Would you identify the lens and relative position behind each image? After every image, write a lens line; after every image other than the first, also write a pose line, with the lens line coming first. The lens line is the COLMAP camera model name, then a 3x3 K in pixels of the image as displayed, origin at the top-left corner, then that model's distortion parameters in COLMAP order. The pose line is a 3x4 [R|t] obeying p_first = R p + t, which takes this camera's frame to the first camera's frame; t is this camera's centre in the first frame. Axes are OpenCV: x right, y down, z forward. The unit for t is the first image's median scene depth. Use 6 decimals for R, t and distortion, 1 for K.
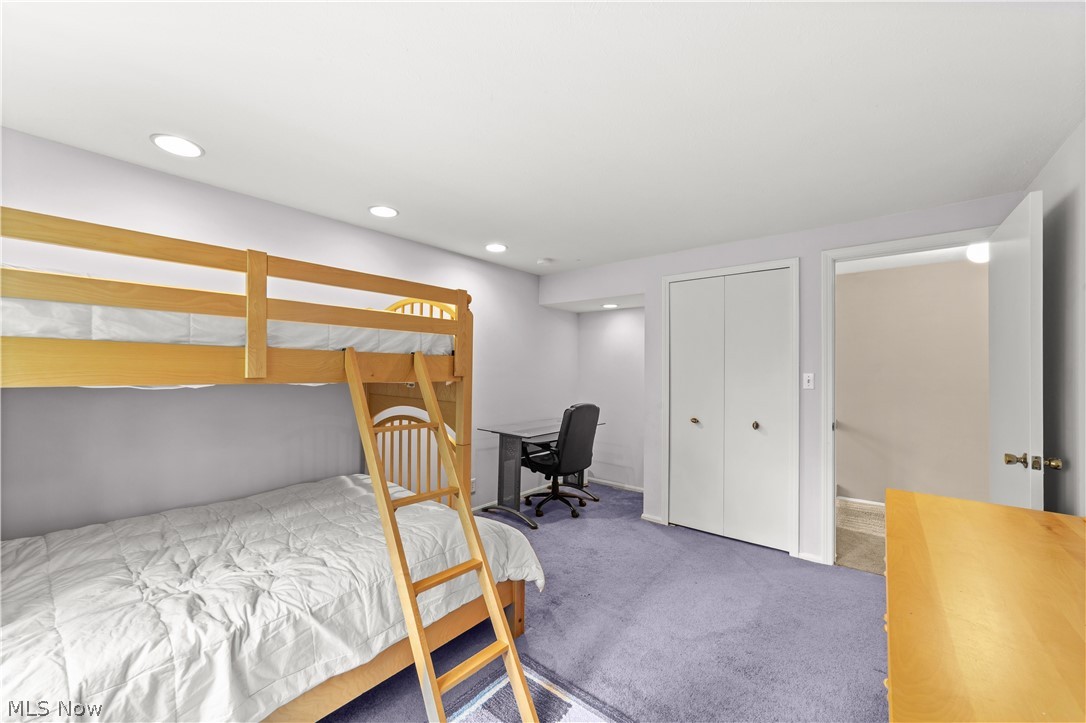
lens RADIAL K [[422.0, 0, 541.5], [0, 422.0, 364.8], [0, 0, 1]] dist [-0.009451, 0.002640]
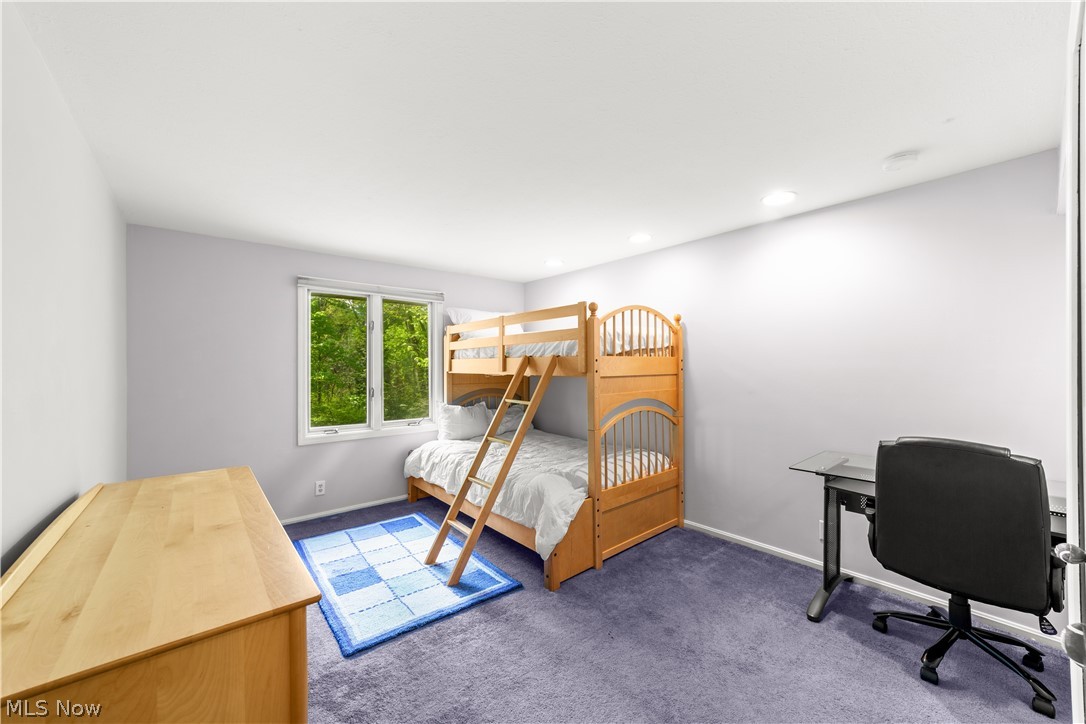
lens RADIAL K [[422.0, 0, 541.5], [0, 422.0, 369.5], [0, 0, 1]] dist [-0.009451, 0.002640]
pose [[-0.203037, -0.005599, -0.979155, 1.067268], [0.012173, 0.999892, -0.008242, 0.027401], [0.979095, -0.013593, -0.202947, 1.166486]]
